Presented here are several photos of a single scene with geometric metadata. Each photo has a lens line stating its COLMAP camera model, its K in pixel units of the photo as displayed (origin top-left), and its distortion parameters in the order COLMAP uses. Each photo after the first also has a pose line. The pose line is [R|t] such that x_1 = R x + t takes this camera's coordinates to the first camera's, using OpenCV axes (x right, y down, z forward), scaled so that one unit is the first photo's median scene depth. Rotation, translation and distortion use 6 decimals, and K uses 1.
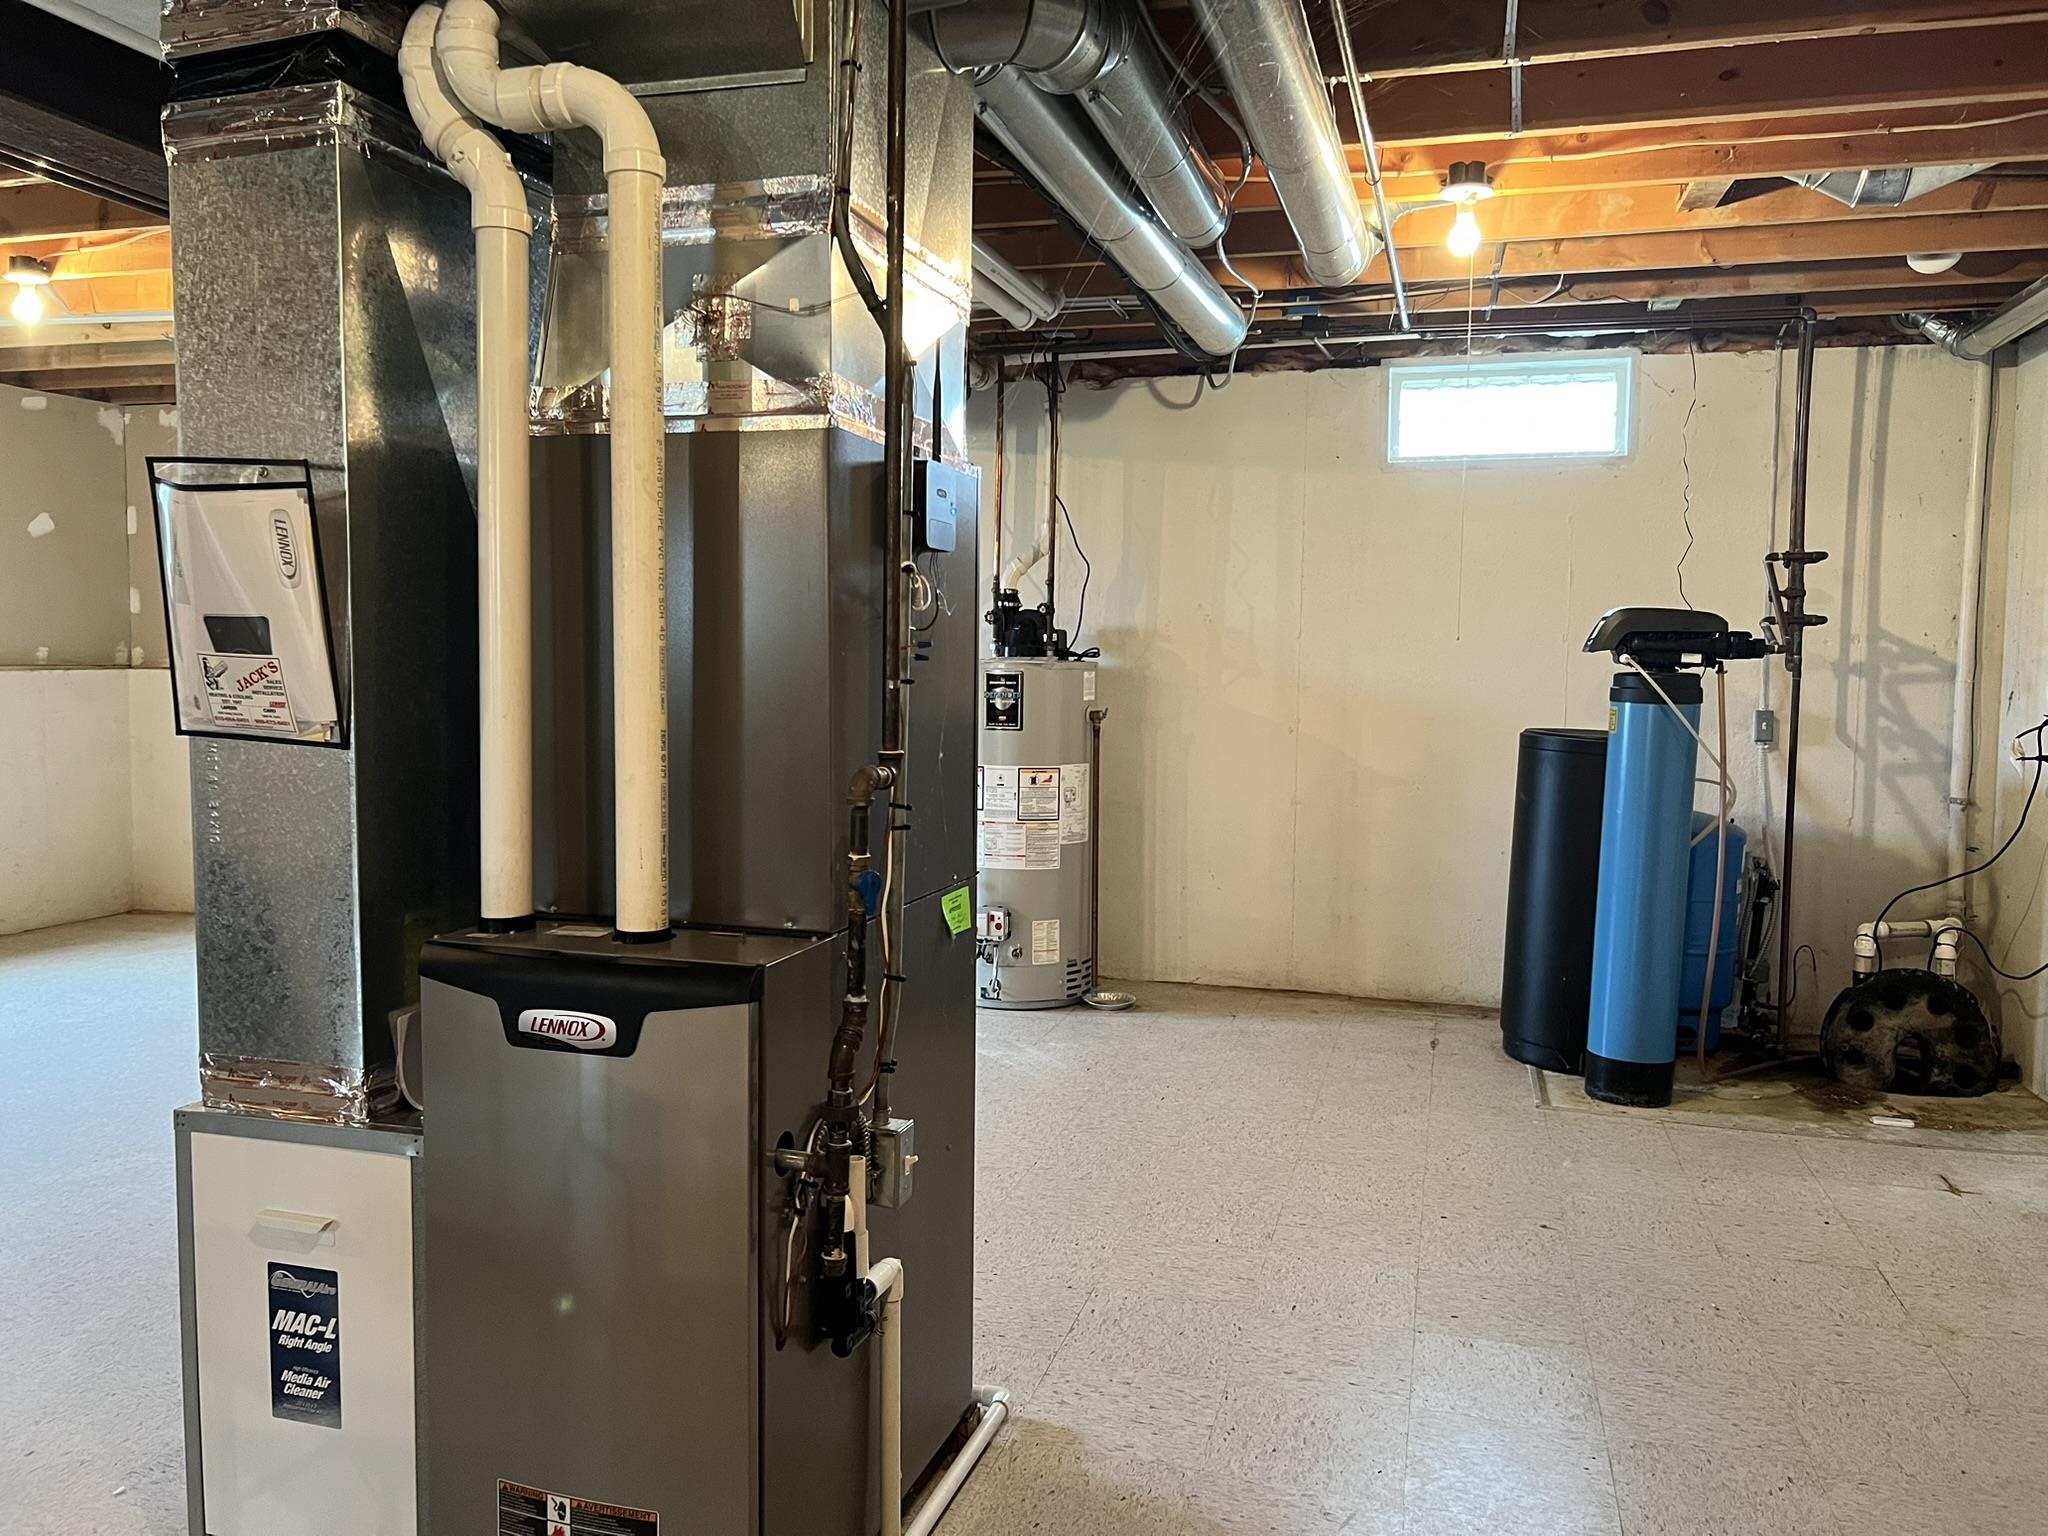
lens RADIAL K [[1553.4, 0, 1030.5], [0, 1553.4, 774.3], [0, 0, 1]] dist [0.072546, -0.033712]
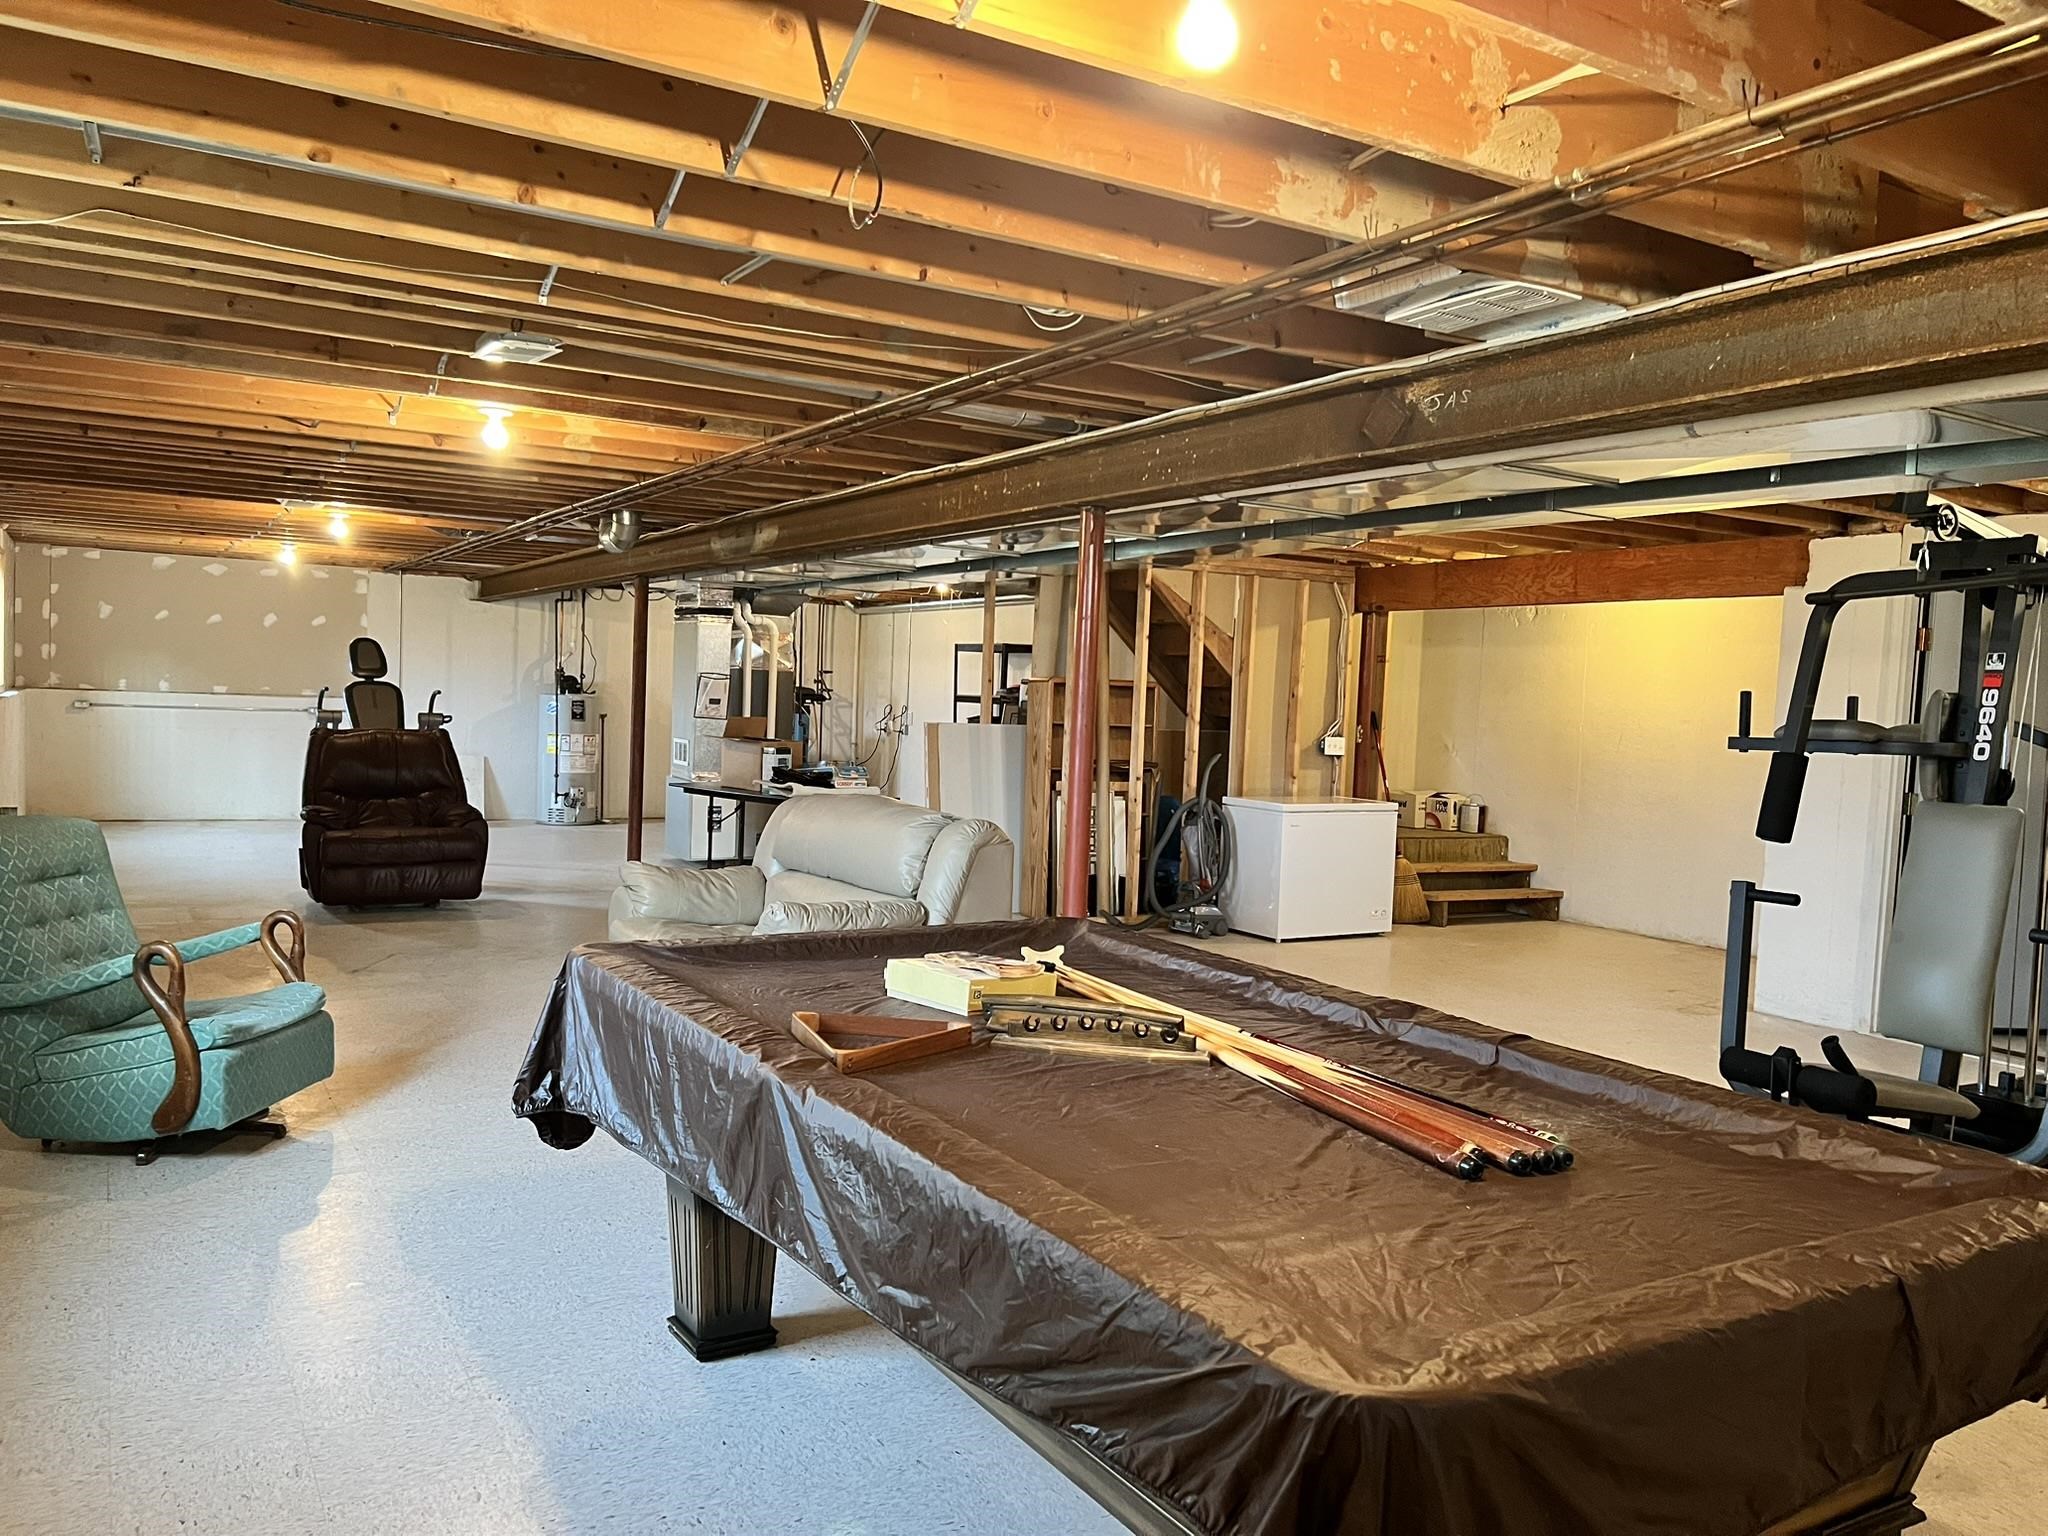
lens RADIAL K [[1553.4, 0, 1025.9], [0, 1553.4, 772.4], [0, 0, 1]] dist [0.072546, -0.033712]
pose [[0.683694, -0.019034, 0.729520, -1.568602], [0.022854, 0.999728, 0.004665, 0.070452], [-0.729411, 0.013483, 0.683943, -1.521604]]
